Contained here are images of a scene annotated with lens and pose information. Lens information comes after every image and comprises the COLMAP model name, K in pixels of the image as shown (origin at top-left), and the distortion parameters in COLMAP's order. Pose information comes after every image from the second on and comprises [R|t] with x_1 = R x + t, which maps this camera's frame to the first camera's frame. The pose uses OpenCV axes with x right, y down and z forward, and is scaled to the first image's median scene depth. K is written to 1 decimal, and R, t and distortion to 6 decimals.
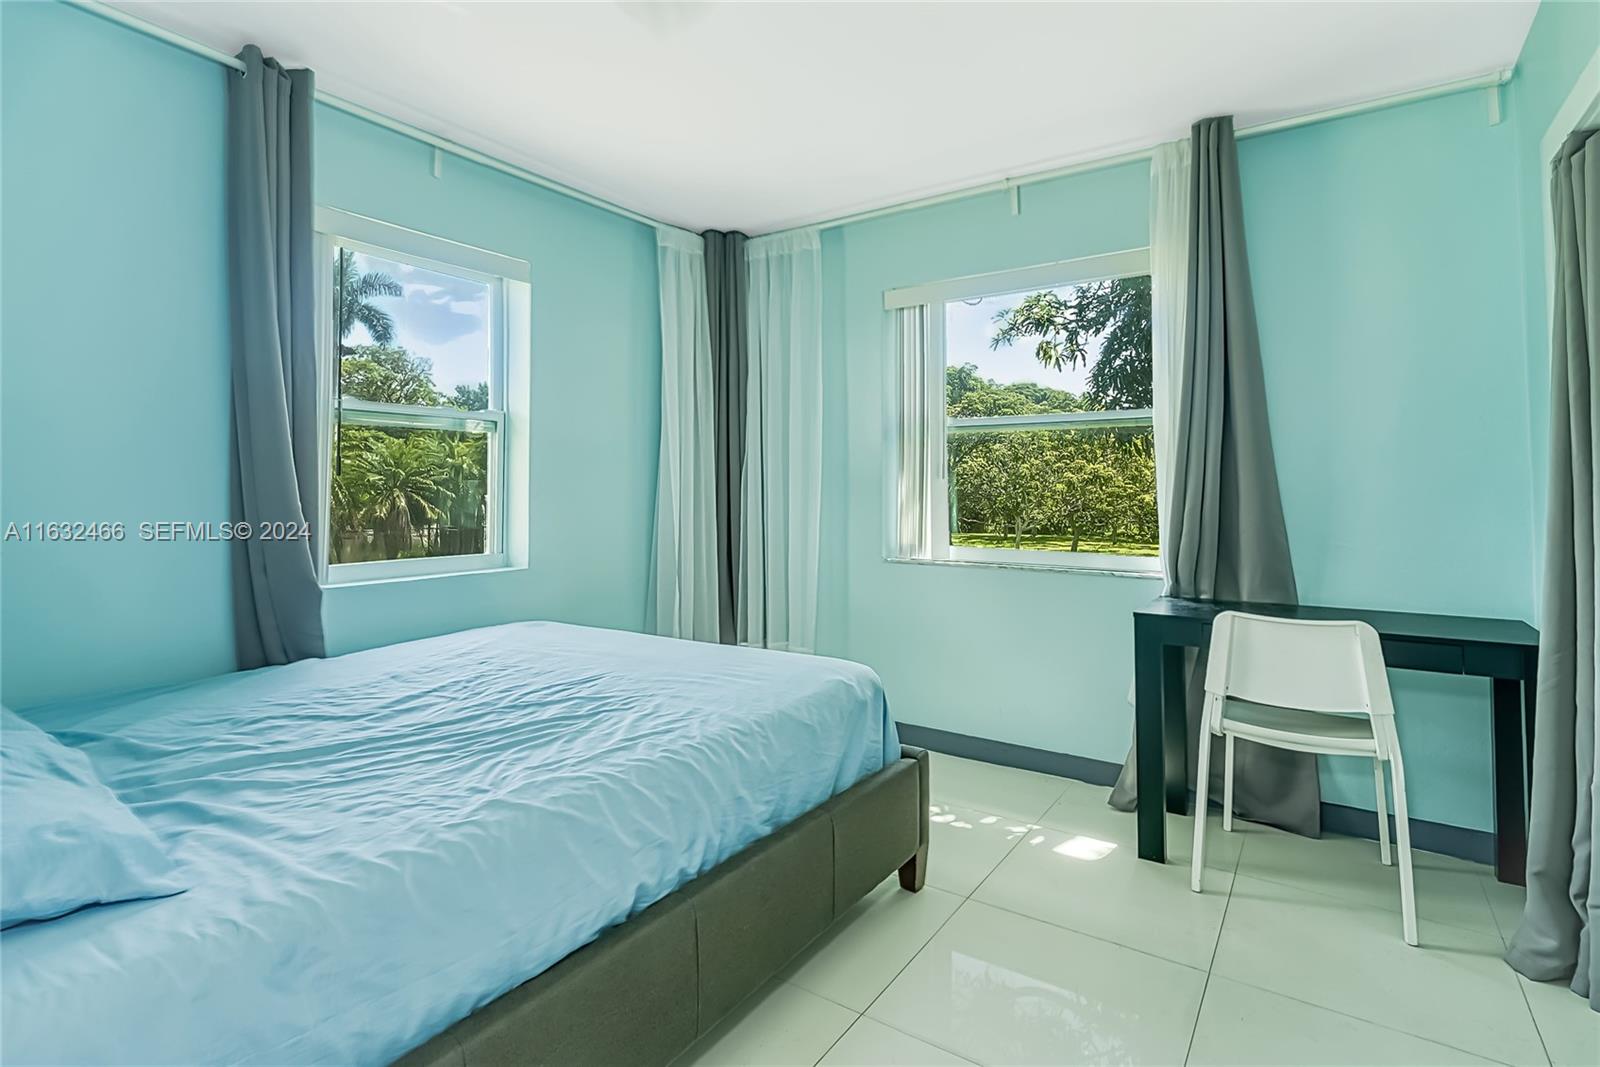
lens RADIAL K [[777.1, 0, 795.7], [0, 777.1, 472.2], [0, 0, 1]] dist [0.010359, -0.000055]
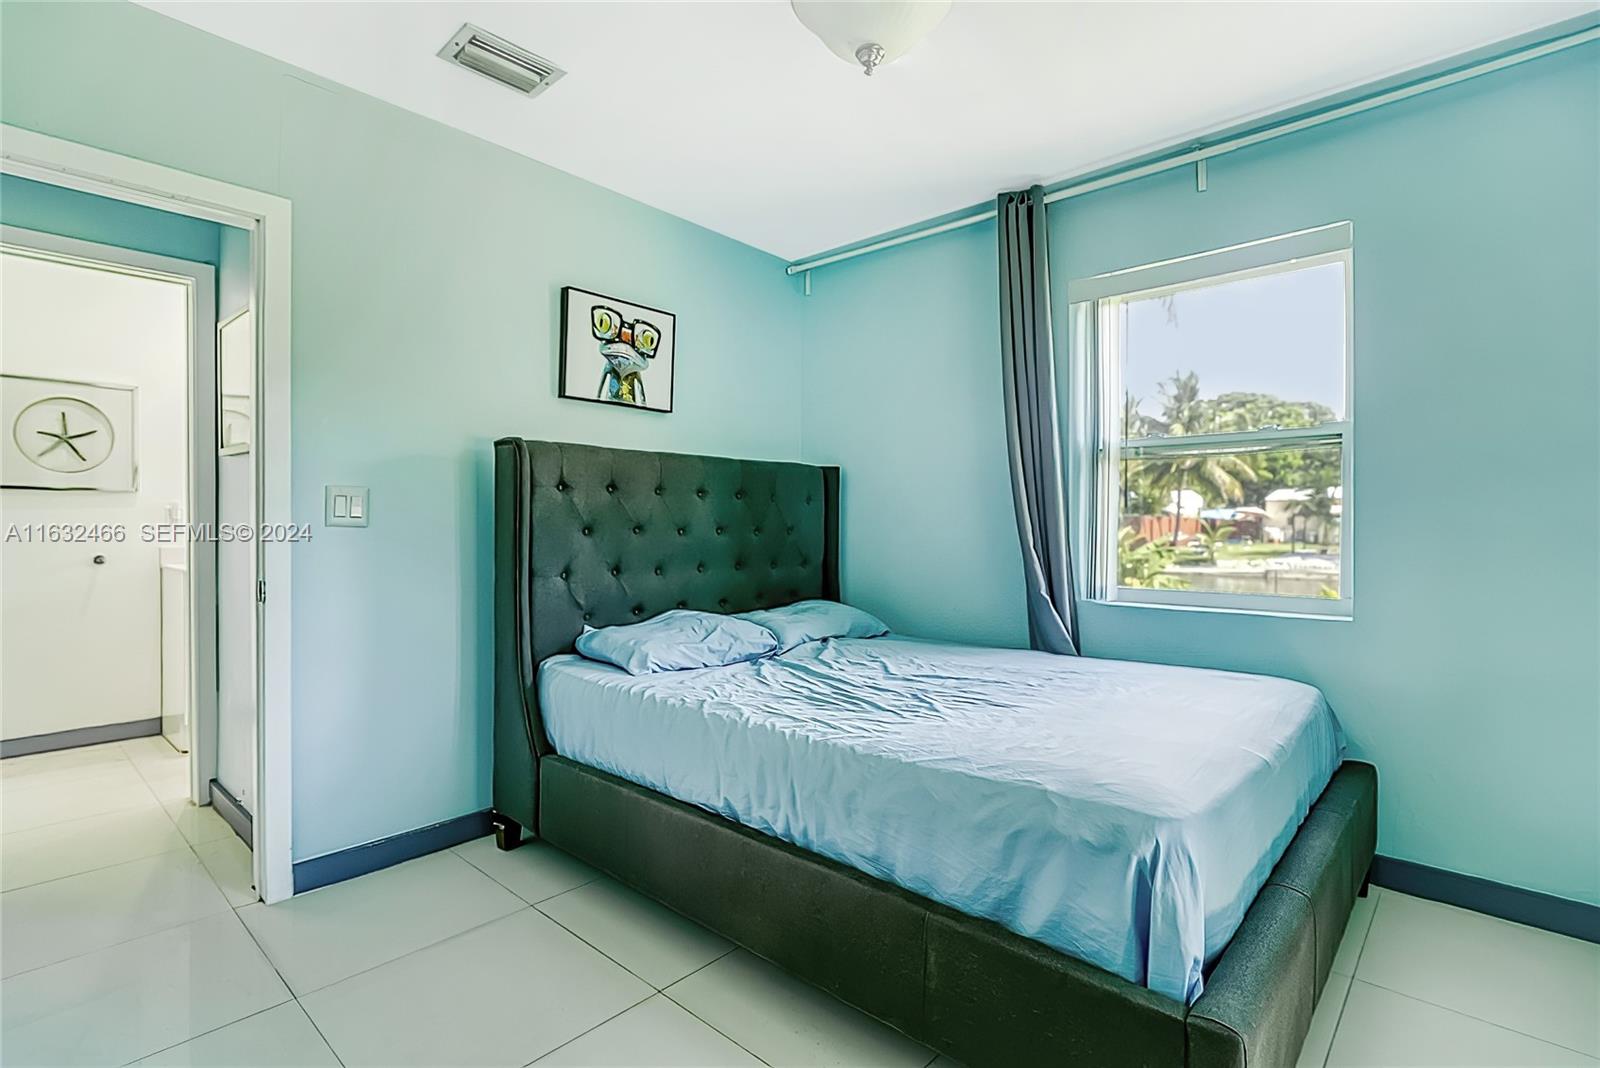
lens RADIAL K [[768.6, 0, 800.0], [0, 768.6, 534.0], [0, 0, 1]] dist [0.001973, -0.000988]
pose [[-0.131156, 0.014991, -0.991248, 0.922442], [0.024021, 0.999640, 0.011940, 0.030381], [0.991071, -0.022245, -0.131468, 1.057797]]
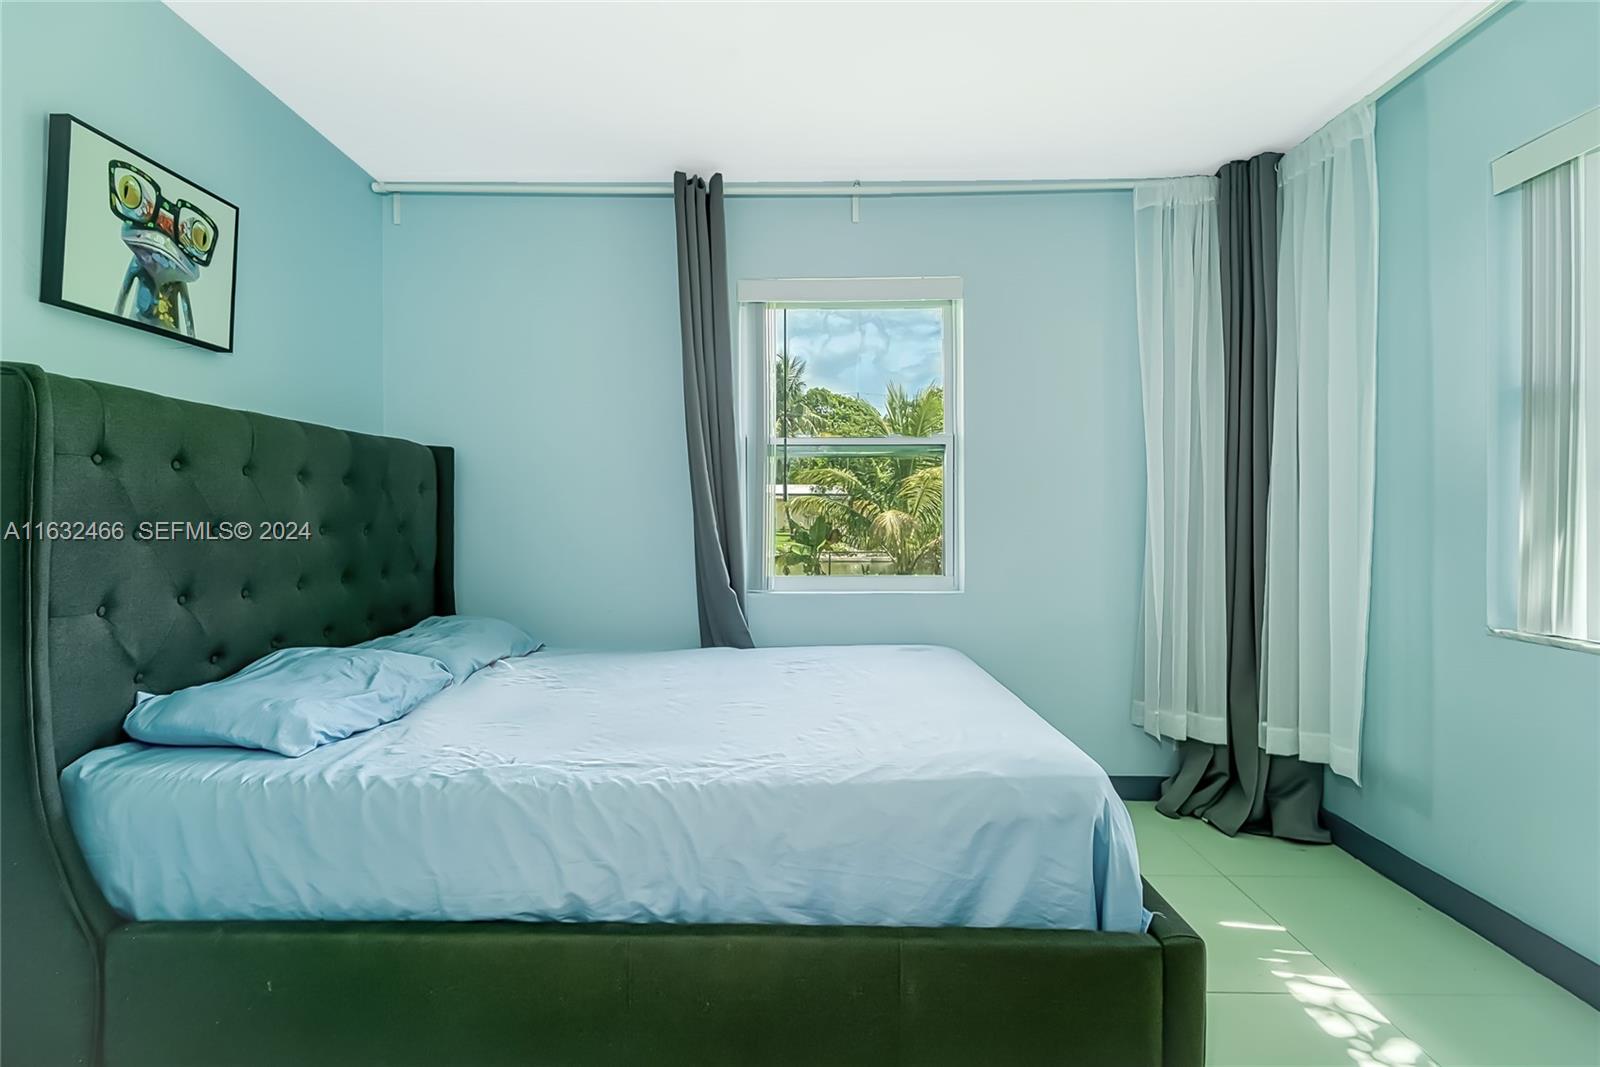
lens RADIAL K [[772.9, 0, 796.7], [0, 772.9, 517.8], [0, 0, 1]] dist [0.010631, -0.011282]
pose [[0.562420, 0.001386, -0.826851, 0.652541], [0.022508, 0.999602, 0.016986, 0.015855], [0.826545, -0.028164, 0.562165, 0.545869]]
